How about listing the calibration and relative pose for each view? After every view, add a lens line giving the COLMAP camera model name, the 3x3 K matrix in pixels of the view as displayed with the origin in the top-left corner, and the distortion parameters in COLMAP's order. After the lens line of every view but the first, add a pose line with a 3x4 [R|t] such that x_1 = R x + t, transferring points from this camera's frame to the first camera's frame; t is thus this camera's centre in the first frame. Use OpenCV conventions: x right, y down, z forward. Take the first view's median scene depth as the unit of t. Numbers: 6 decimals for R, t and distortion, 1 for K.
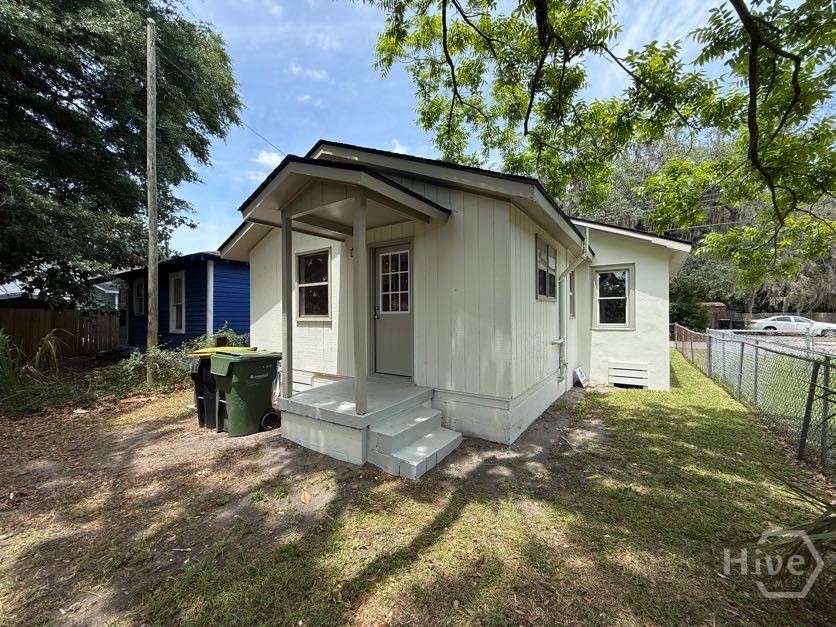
lens RADIAL K [[332.5, 0, 420.2], [0, 332.5, 314.5], [0, 0, 1]] dist [0.004807, 0.000206]
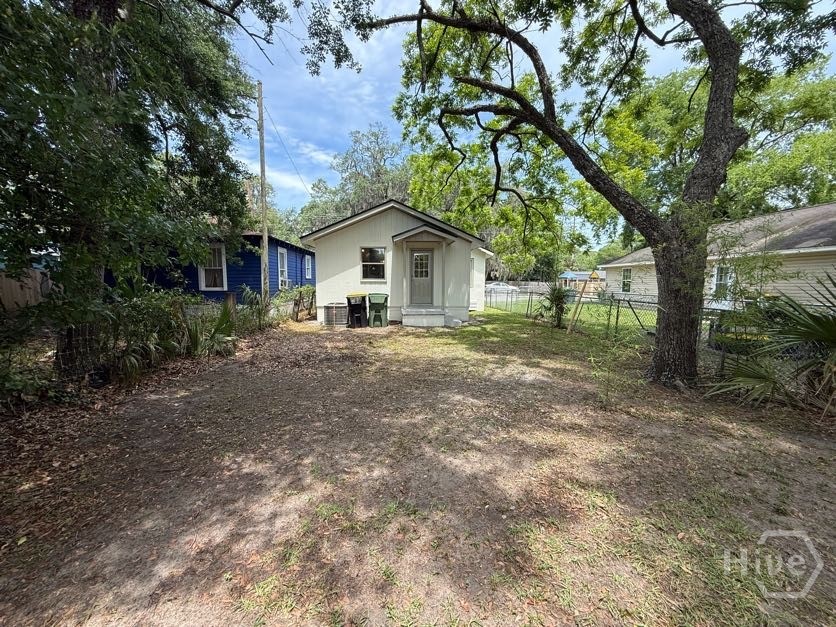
lens RADIAL K [[332.5, 0, 416.4], [0, 332.5, 312.4], [0, 0, 1]] dist [0.004807, 0.000206]
pose [[0.796613, -0.053584, 0.602110, -1.443020], [-0.005492, 0.995381, 0.095849, 0.011460], [-0.604464, -0.079661, 0.792639, -0.854041]]
